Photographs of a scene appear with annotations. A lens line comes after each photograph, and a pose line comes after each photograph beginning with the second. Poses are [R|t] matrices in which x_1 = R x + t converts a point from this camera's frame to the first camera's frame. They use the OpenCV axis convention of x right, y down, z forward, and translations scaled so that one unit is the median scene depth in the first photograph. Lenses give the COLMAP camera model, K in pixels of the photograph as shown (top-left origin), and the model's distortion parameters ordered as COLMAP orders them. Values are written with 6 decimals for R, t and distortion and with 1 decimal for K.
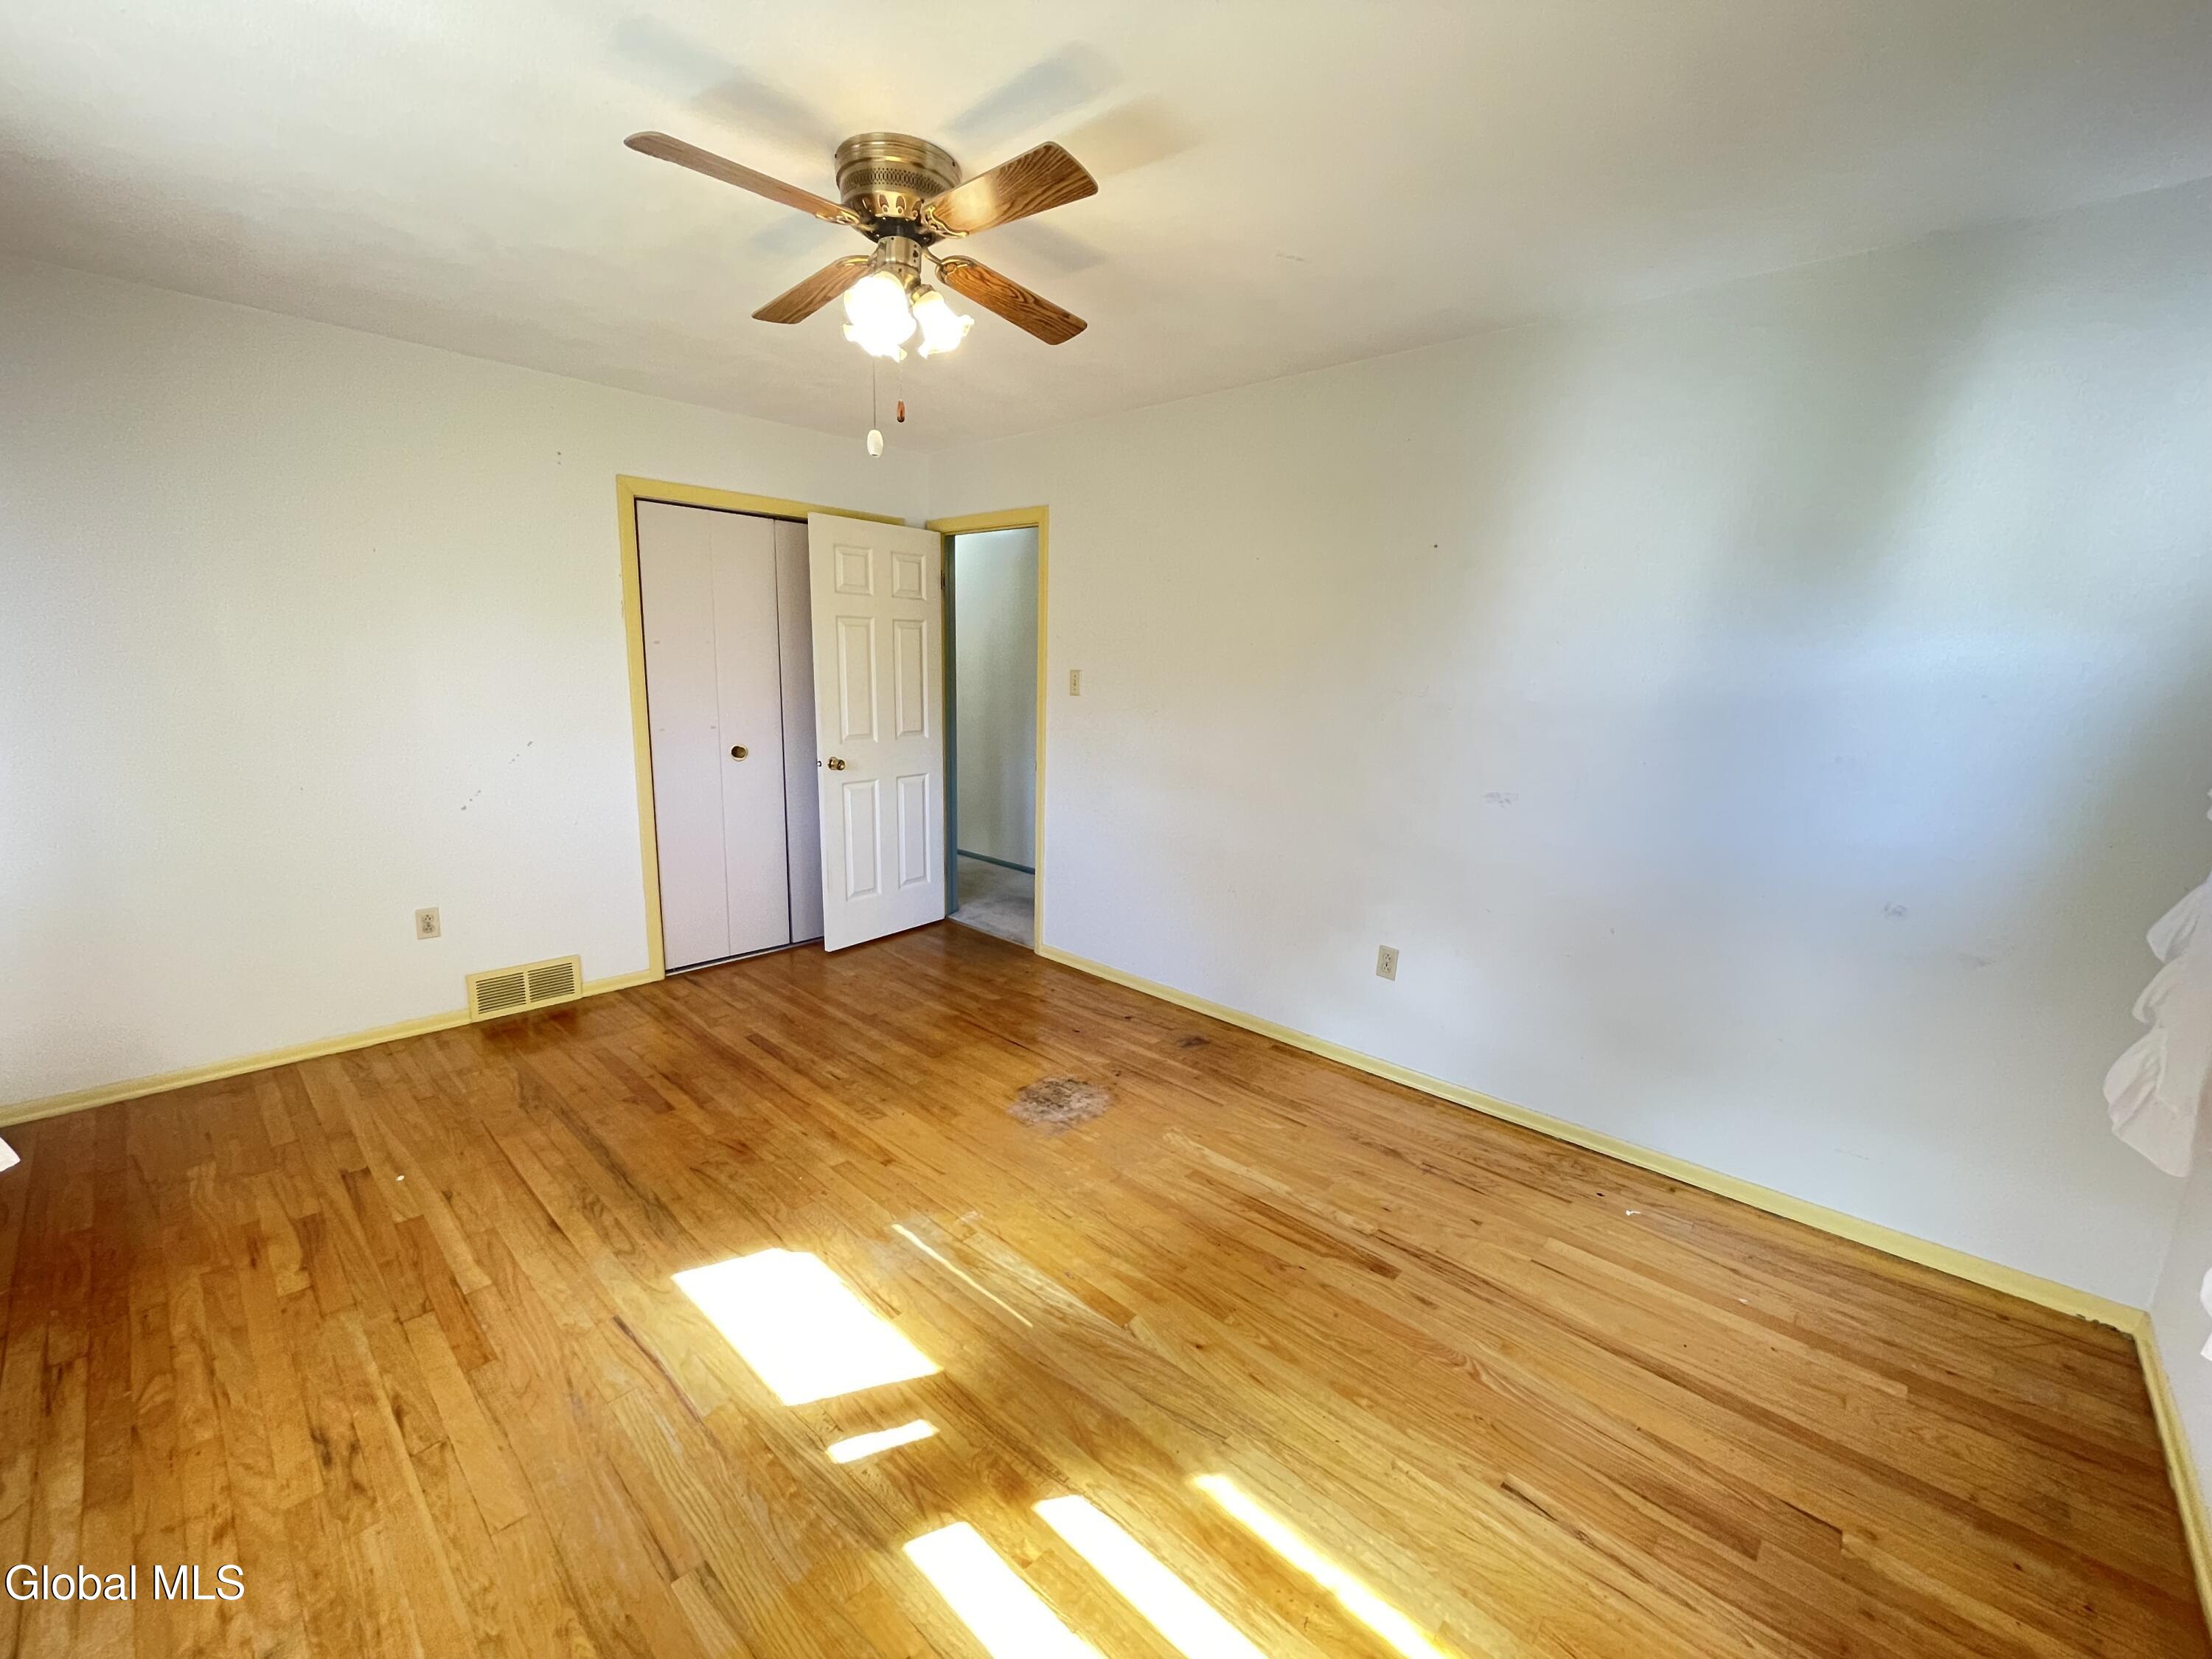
lens RADIAL K [[901.1, 0, 1103.9], [0, 901.1, 831.9], [0, 0, 1]] dist [-0.001939, 0.000115]
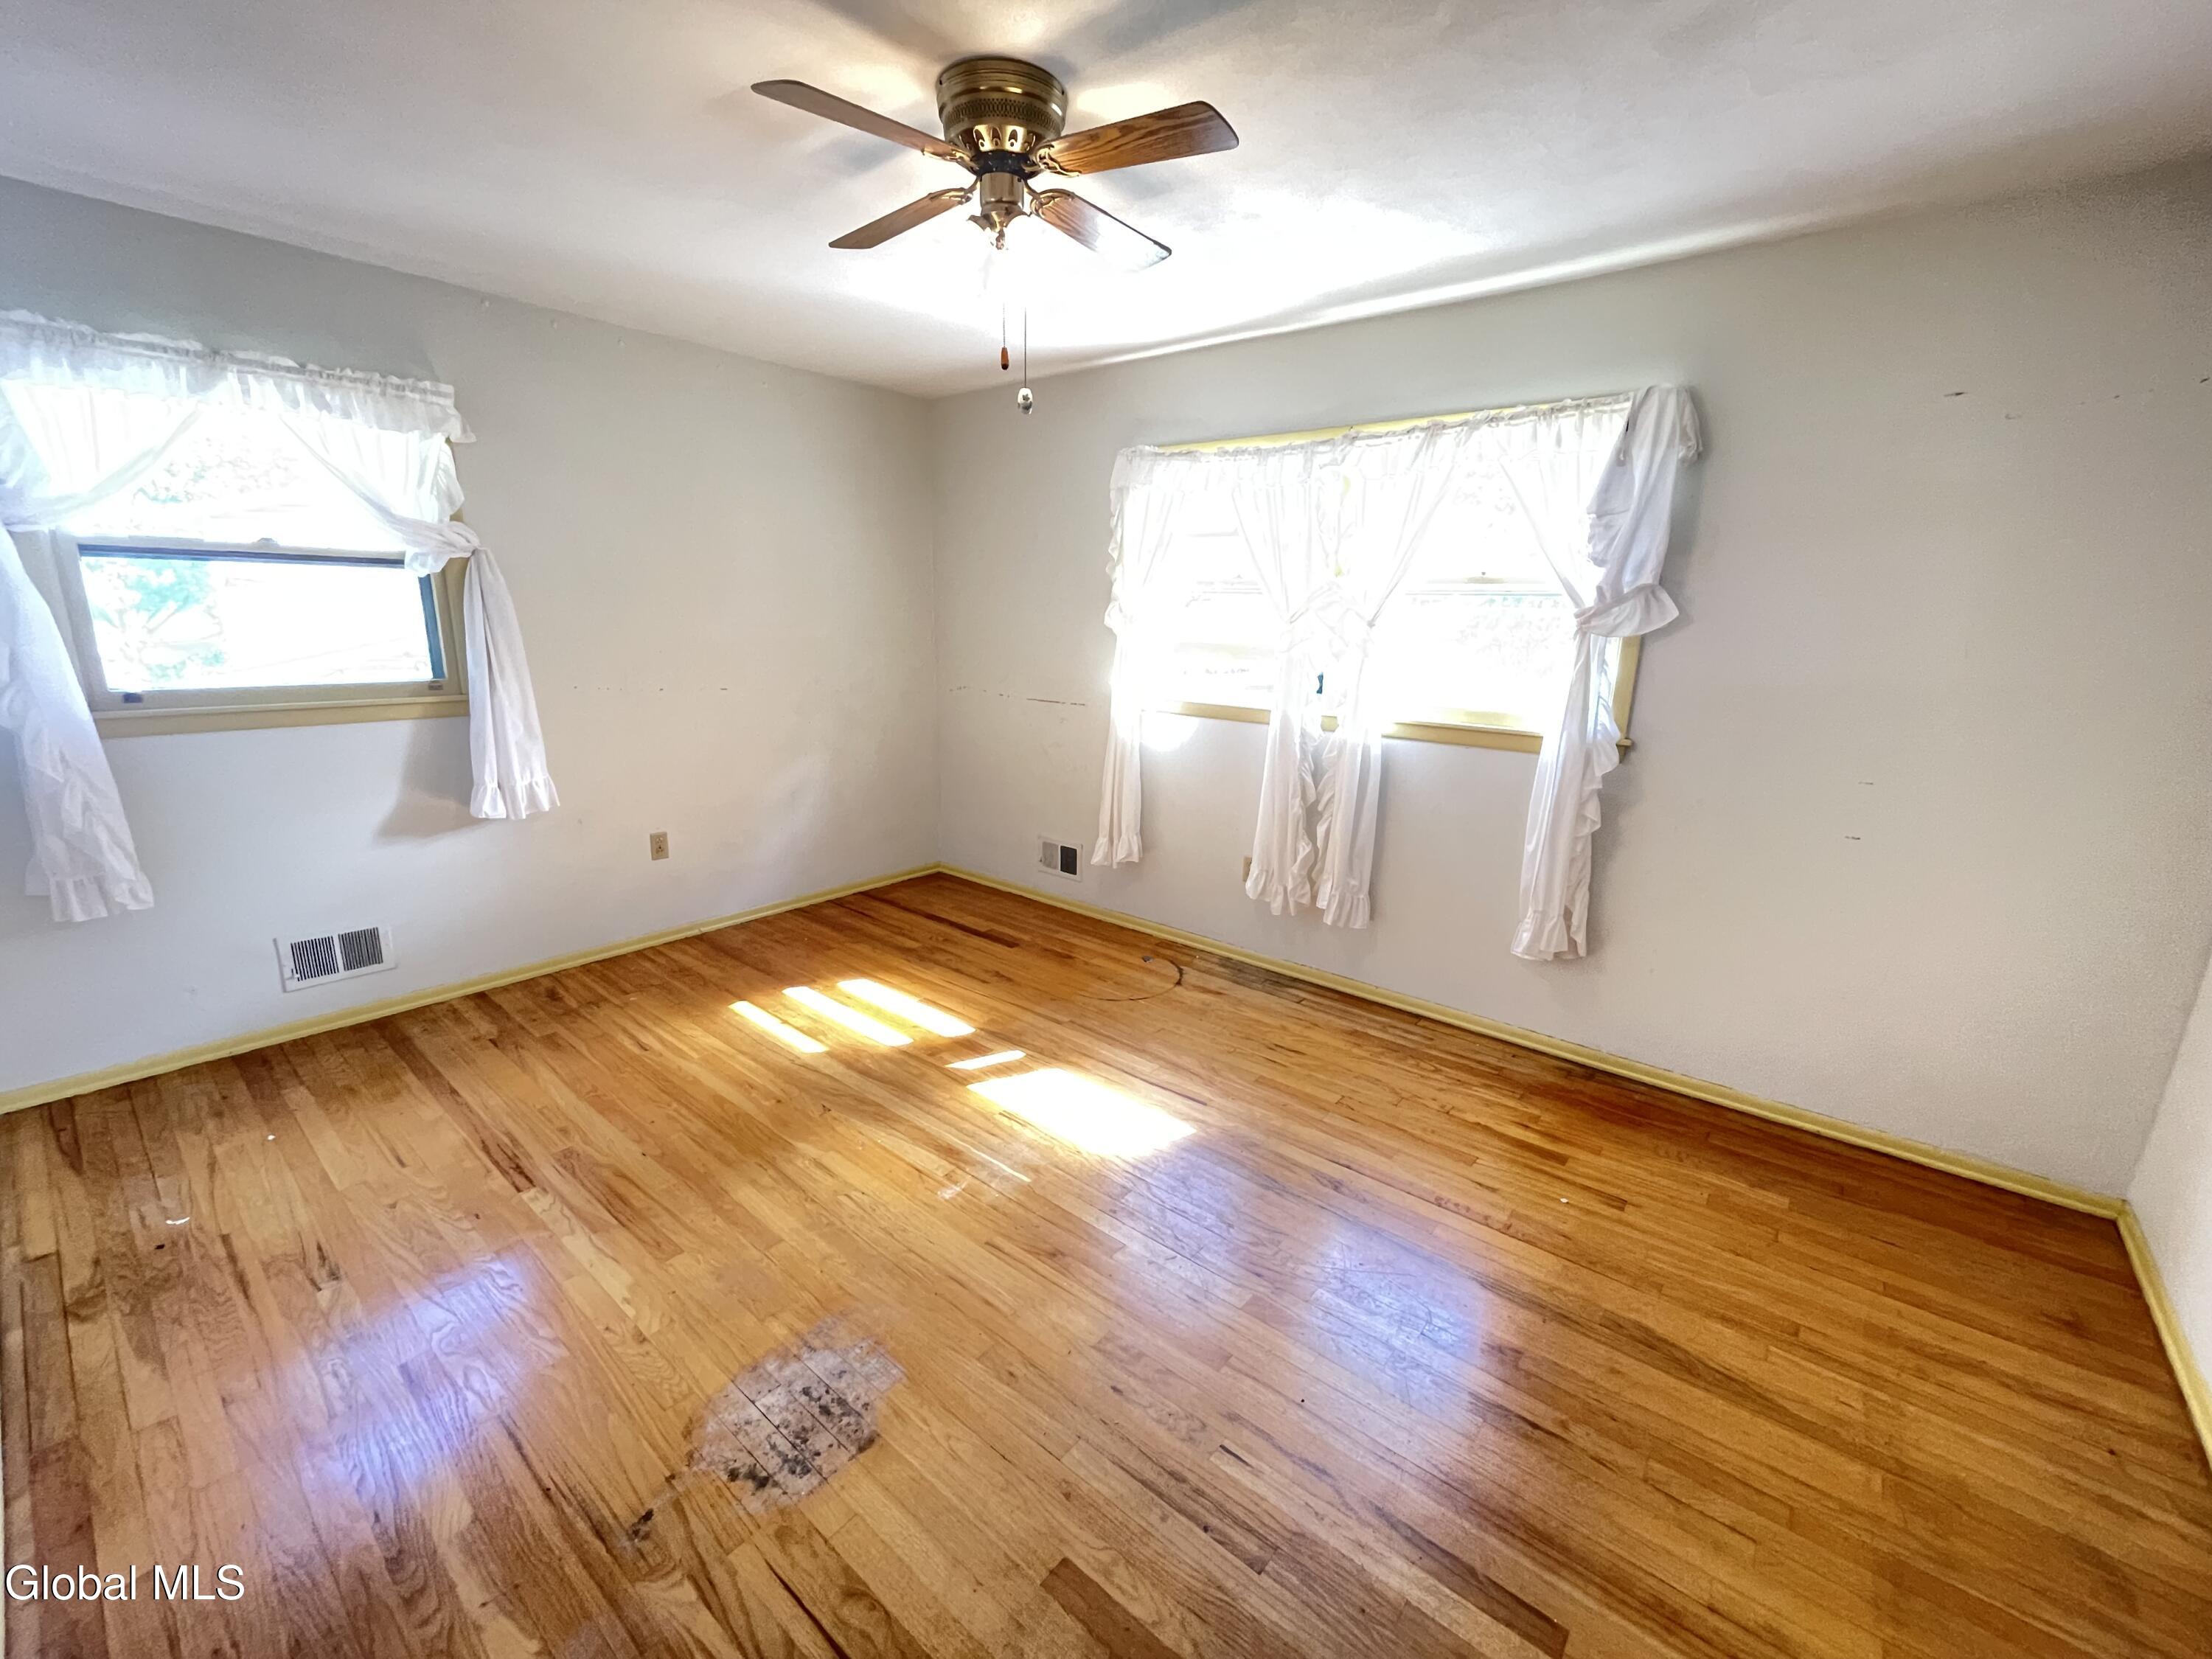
lens RADIAL K [[901.1, 0, 1103.9], [0, 901.1, 831.9], [0, 0, 1]] dist [-0.001939, 0.000115]
pose [[-0.997060, -0.033080, -0.069120, -0.254127], [-0.058955, 0.907376, 0.416165, -0.369387], [0.048951, 0.419017, -0.906658, 1.882970]]
